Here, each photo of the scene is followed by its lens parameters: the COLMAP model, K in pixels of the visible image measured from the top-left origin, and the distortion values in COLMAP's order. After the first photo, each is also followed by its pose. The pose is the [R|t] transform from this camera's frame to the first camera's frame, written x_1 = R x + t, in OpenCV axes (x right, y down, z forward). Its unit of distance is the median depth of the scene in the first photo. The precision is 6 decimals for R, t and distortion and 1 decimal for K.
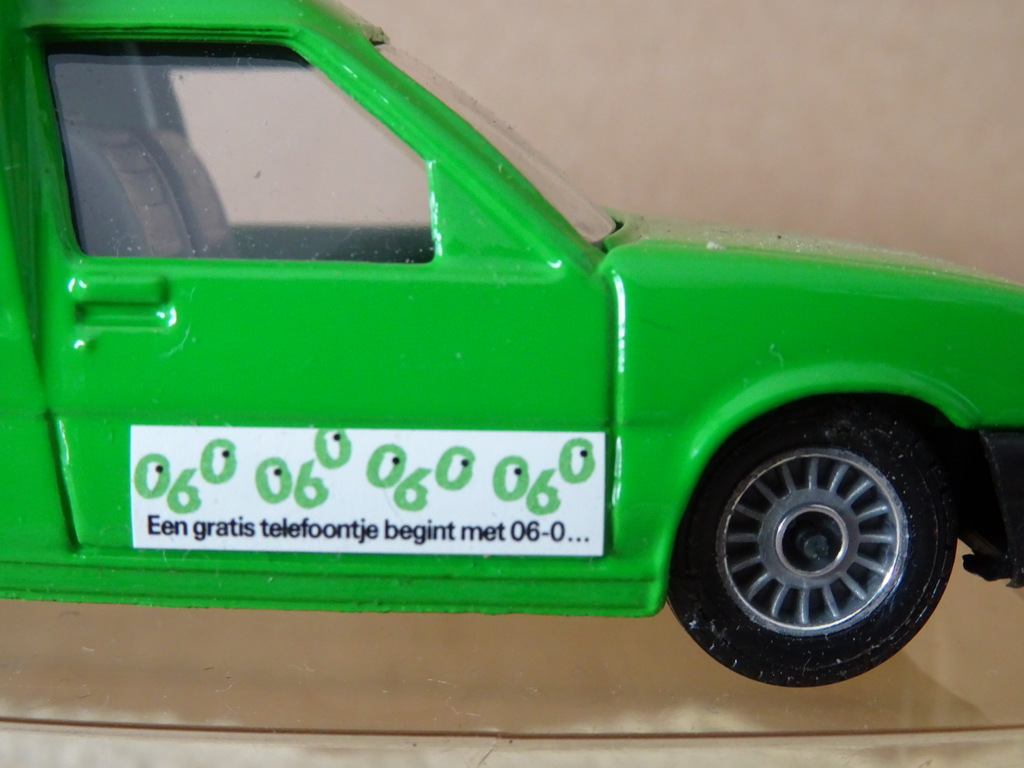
lens RADIAL K [[1358.0, 0, 512.3], [0, 1358.0, 385.3], [0, 0, 1]] dist [-0.131931, 0.000000]
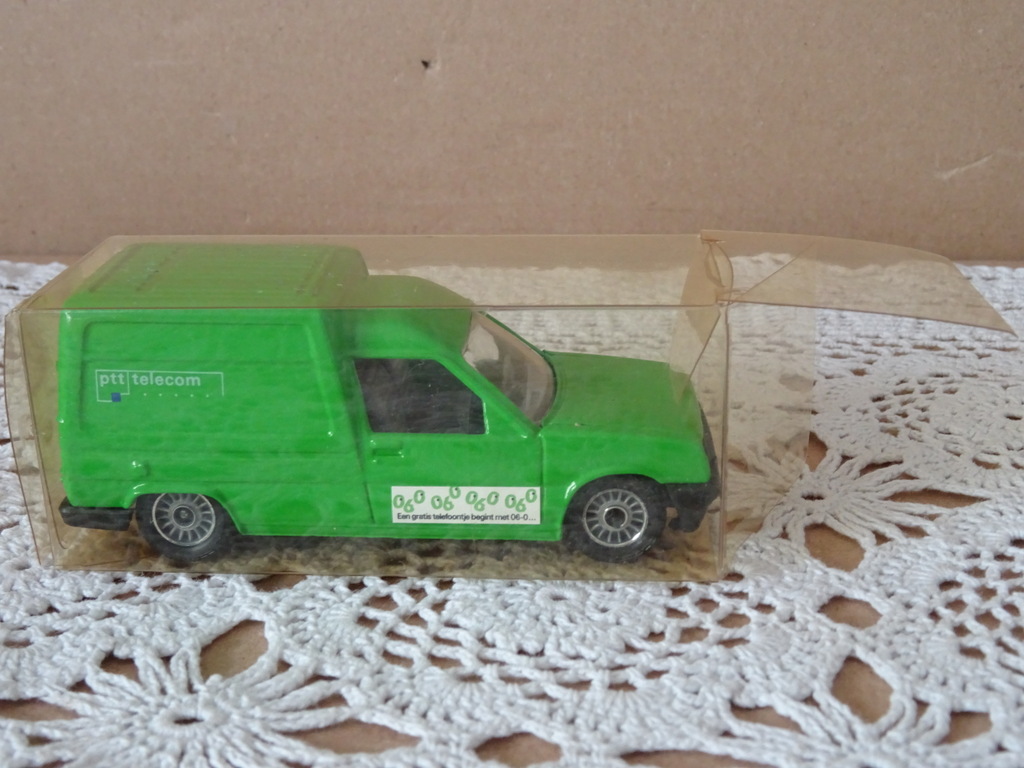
lens RADIAL K [[1358.0, 0, 512.0], [0, 1358.0, 383.4], [0, 0, 1]] dist [-0.131931, 0.000000]
pose [[0.998293, -0.002958, -0.058333, 0.190503], [0.014537, 0.979872, 0.199096, -0.844057], [0.056570, -0.199604, 0.978242, -2.080617]]
